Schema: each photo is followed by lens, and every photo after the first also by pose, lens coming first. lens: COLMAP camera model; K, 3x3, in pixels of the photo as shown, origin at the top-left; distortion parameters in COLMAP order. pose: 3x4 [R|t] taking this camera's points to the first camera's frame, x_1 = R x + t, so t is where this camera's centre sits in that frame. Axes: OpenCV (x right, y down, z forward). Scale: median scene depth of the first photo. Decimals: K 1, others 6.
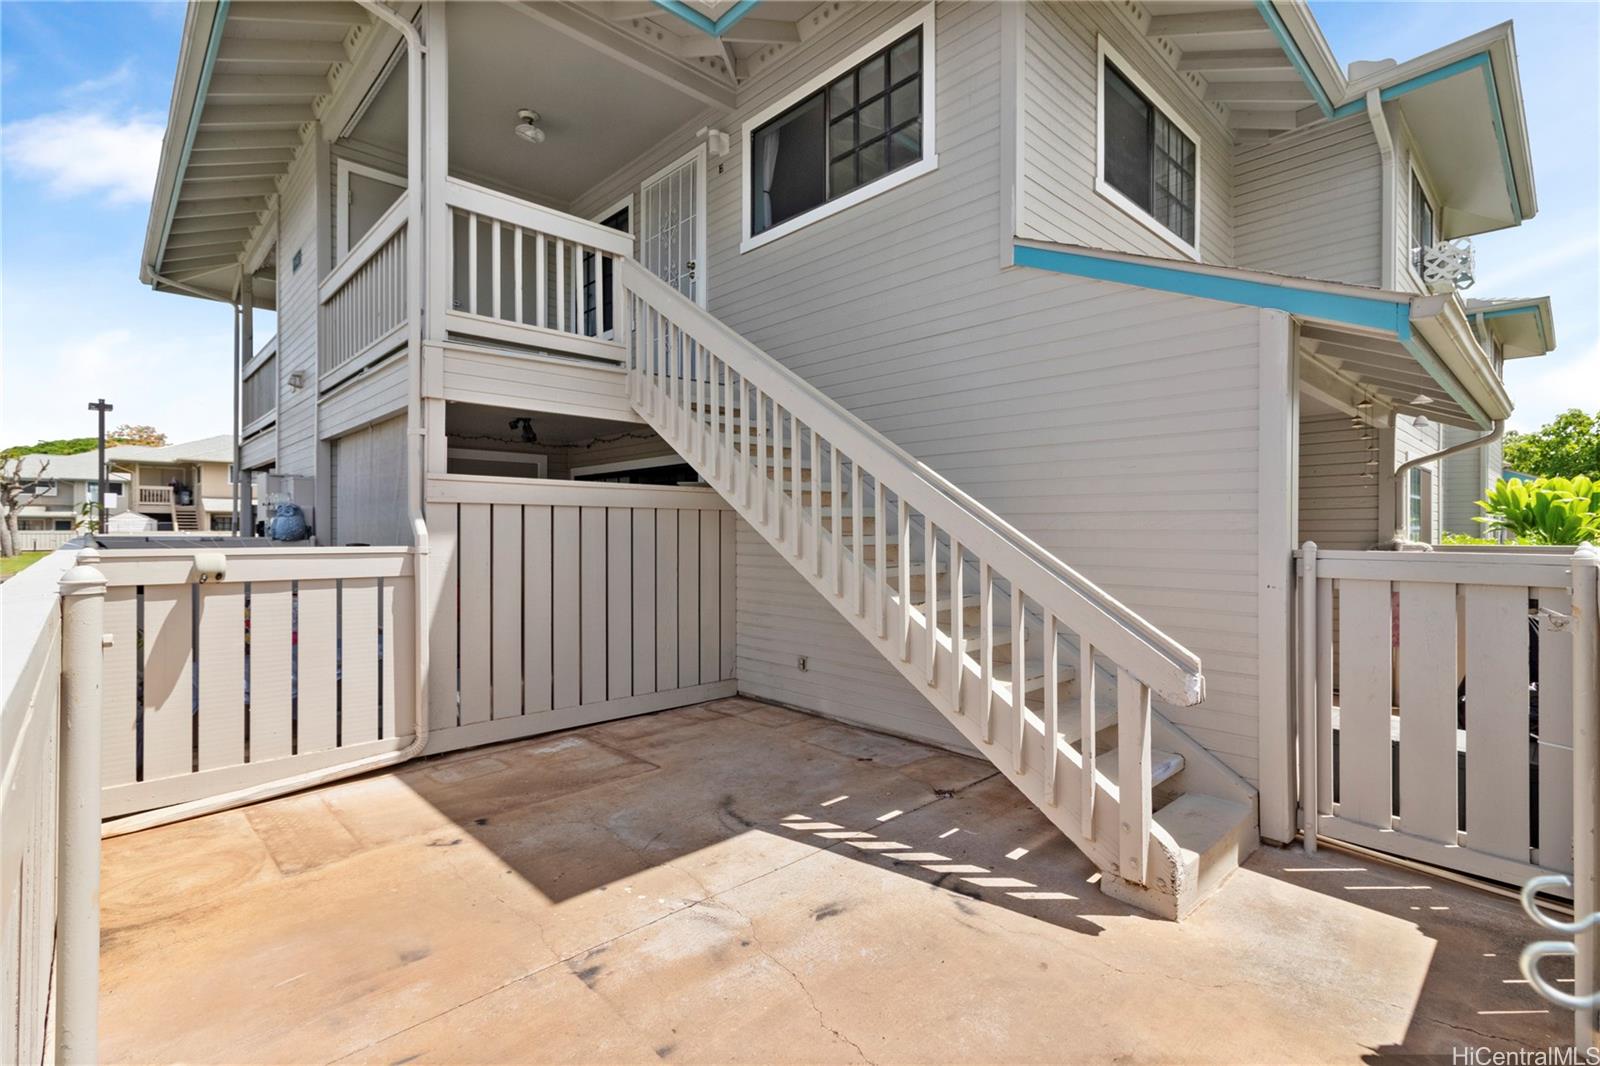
lens RADIAL K [[743.7, 0, 803.4], [0, 743.7, 522.3], [0, 0, 1]] dist [0.002994, 0.000304]
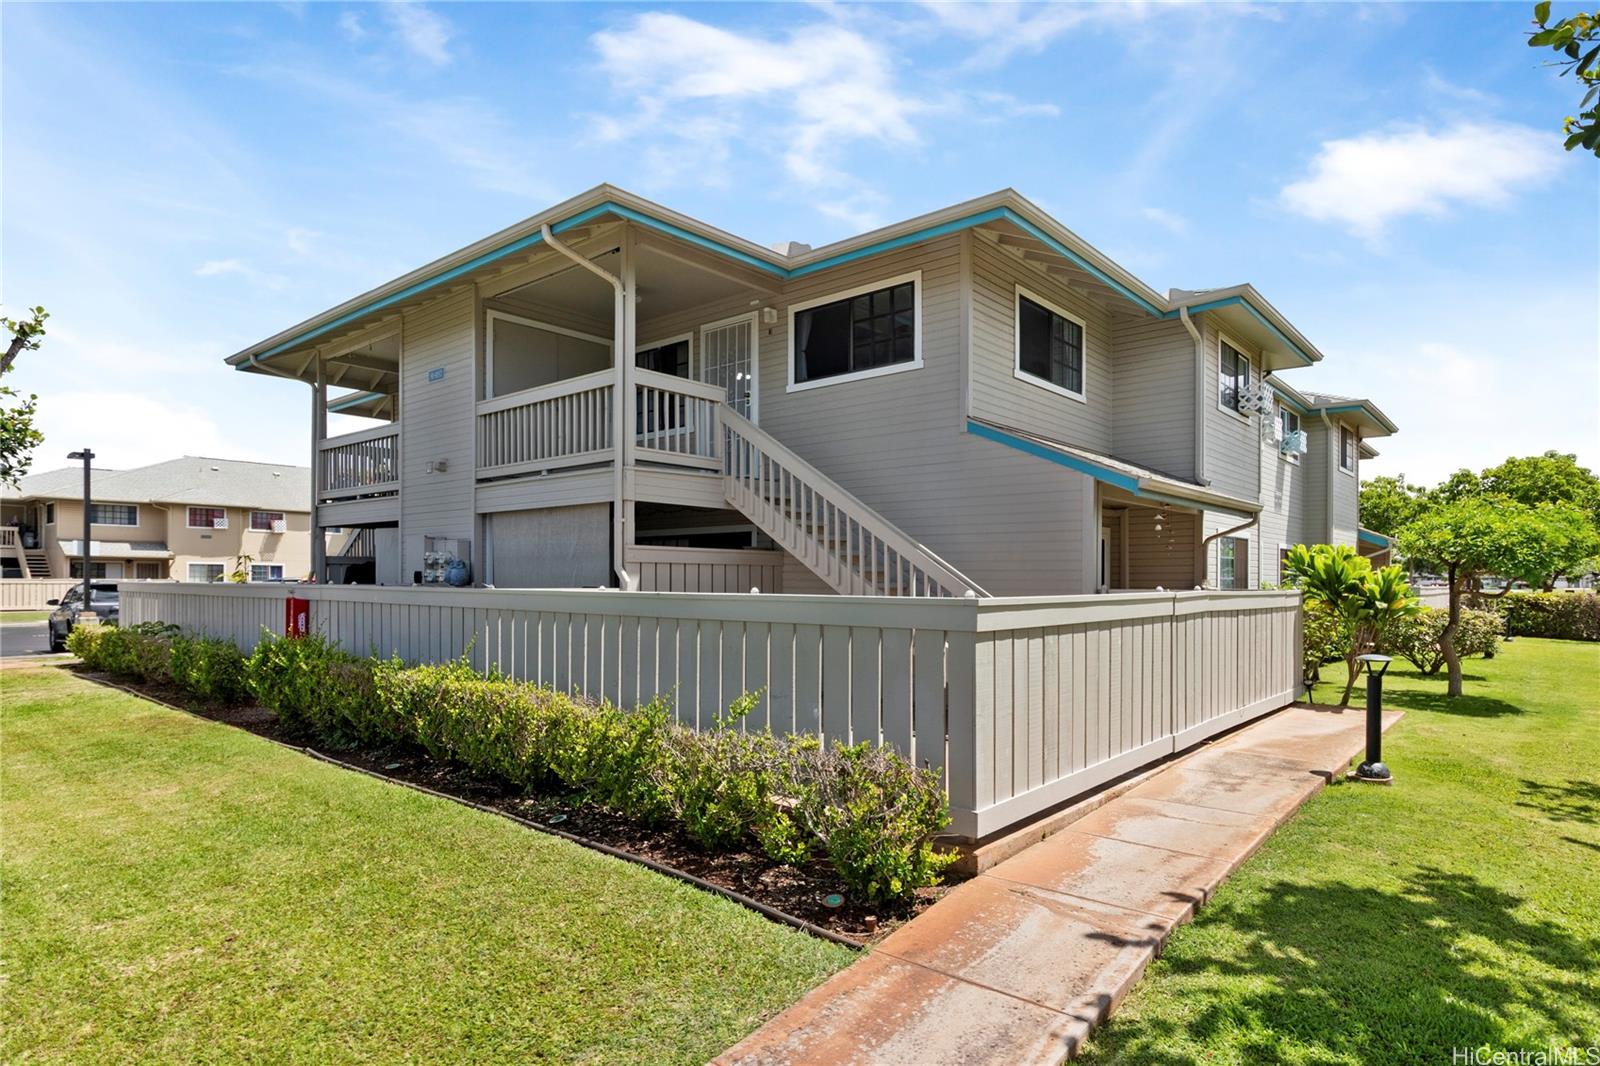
lens RADIAL K [[892.4, 0, 801.0], [0, 892.4, 568.6], [0, 0, 1]] dist [0.000011, 0.000203]
pose [[0.995185, 0.003012, 0.097966, -0.231109], [-0.002990, 0.999995, -0.000376, -0.009875], [-0.097967, 0.000081, 0.995190, -0.784113]]
